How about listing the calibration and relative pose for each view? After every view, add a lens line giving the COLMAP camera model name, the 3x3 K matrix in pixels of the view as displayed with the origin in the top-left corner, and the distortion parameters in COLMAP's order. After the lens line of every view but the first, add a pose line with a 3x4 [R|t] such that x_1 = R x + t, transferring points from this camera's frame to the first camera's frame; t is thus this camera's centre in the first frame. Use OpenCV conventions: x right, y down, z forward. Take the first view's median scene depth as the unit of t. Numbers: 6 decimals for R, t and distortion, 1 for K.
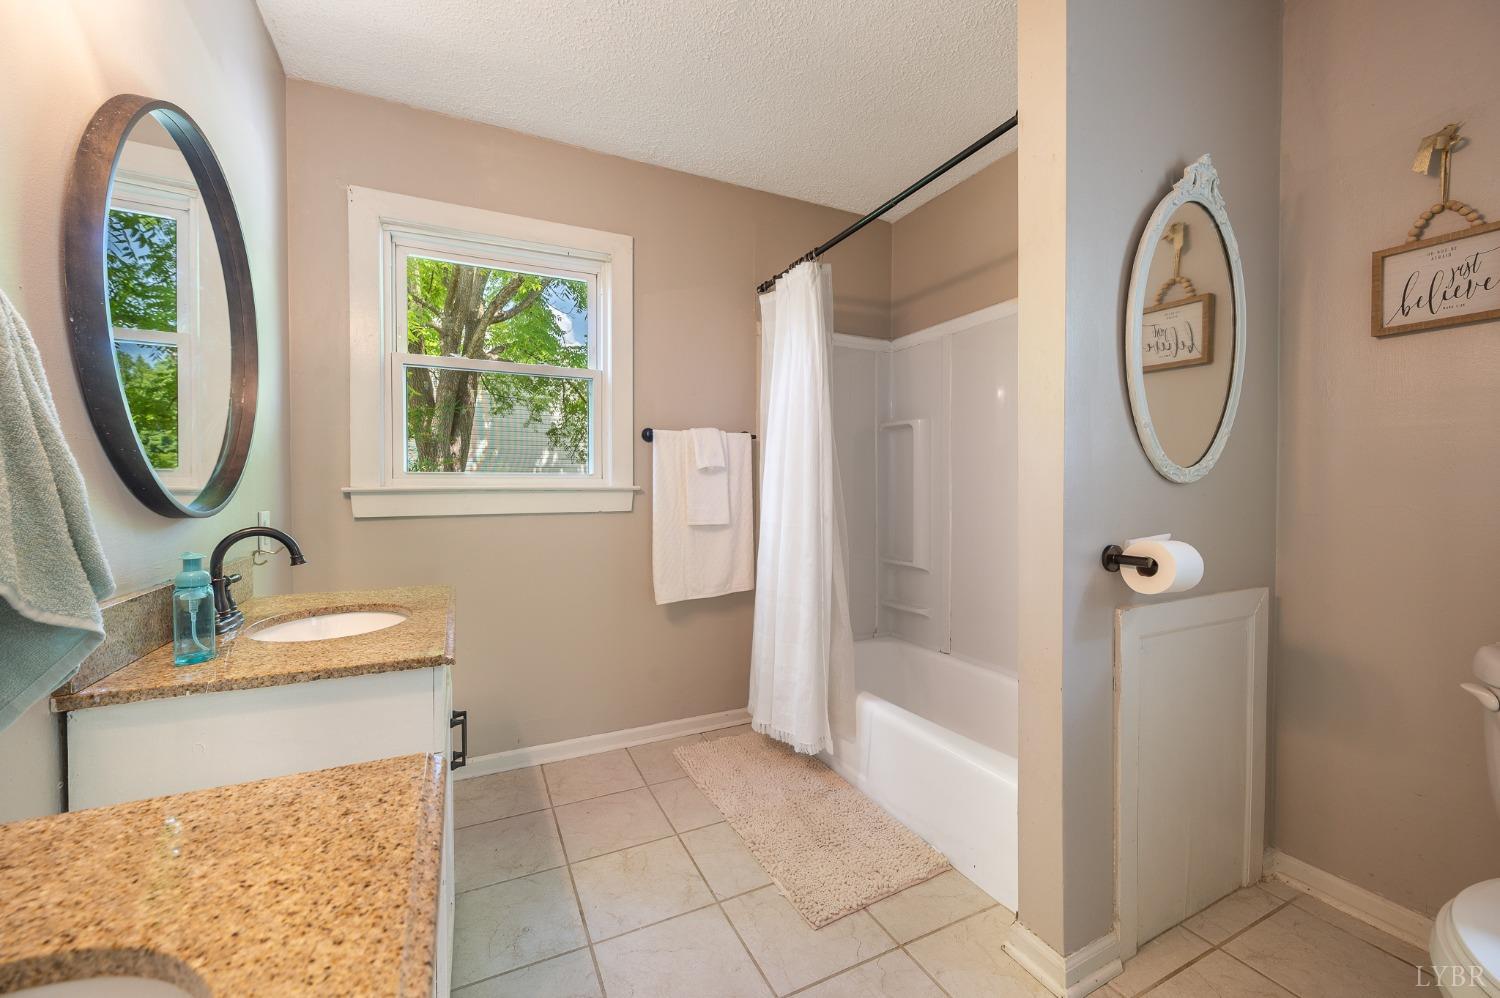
lens RADIAL K [[591.0, 0, 753.0], [0, 591.0, 493.0], [0, 0, 1]] dist [-0.002620, -0.000032]
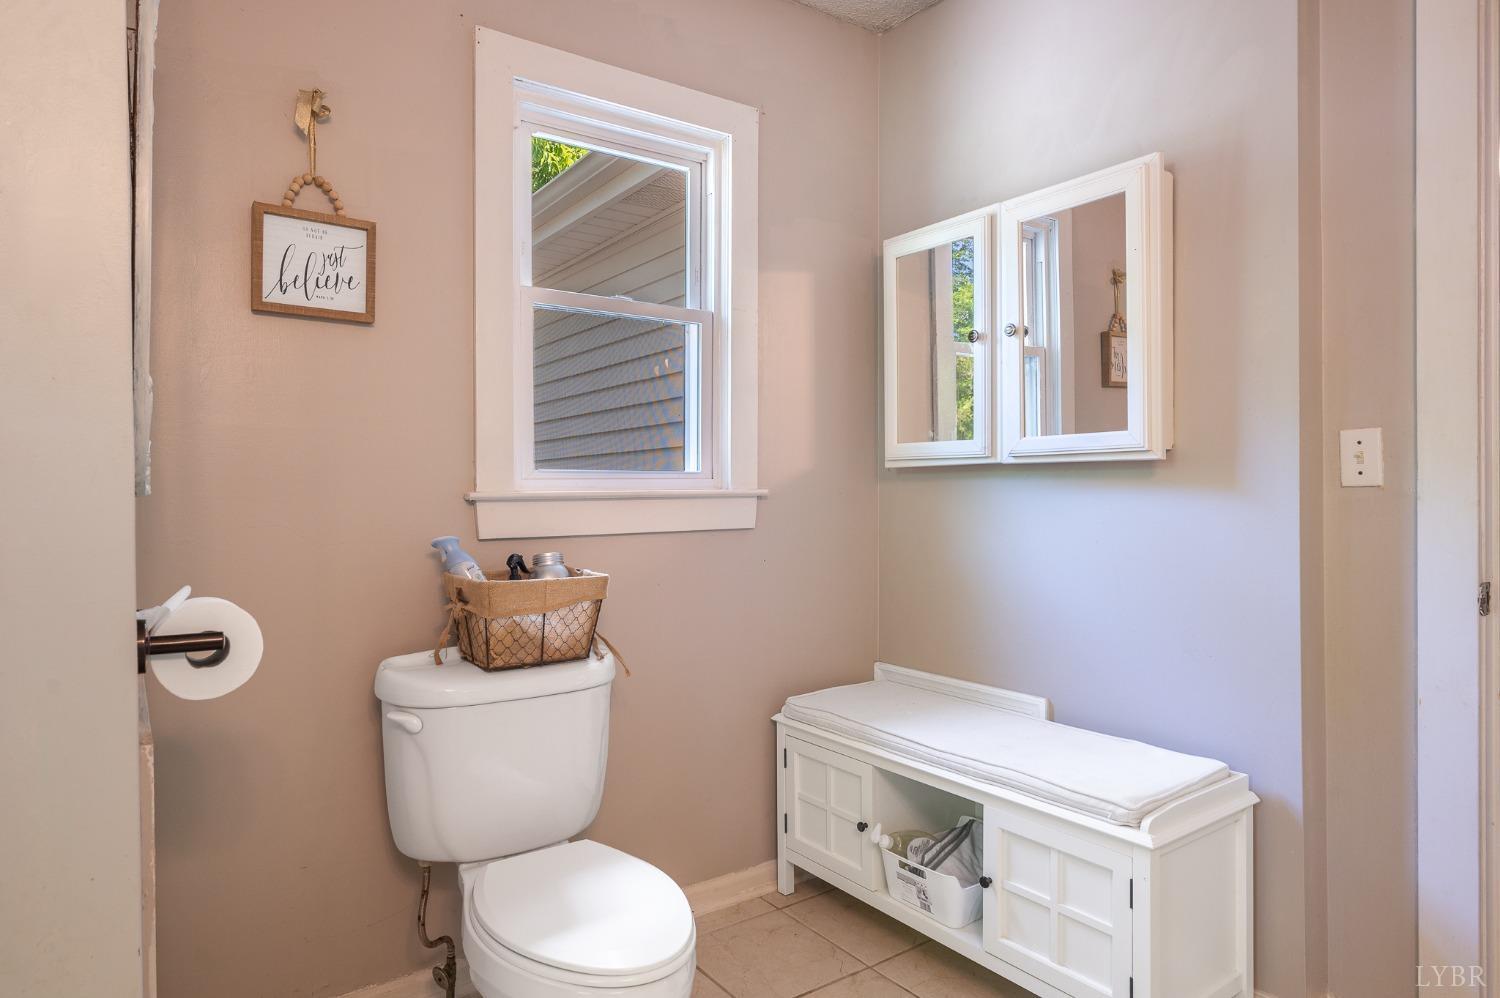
lens RADIAL K [[895.8, 0, 753.3], [0, 895.8, 499.4], [0, 0, 1]] dist [0.004079, 0.000416]
pose [[-0.161358, -0.002478, 0.986893, -0.233898], [0.012996, 0.999905, 0.004636, -0.011954], [-0.986810, 0.013574, -0.161310, 0.568803]]
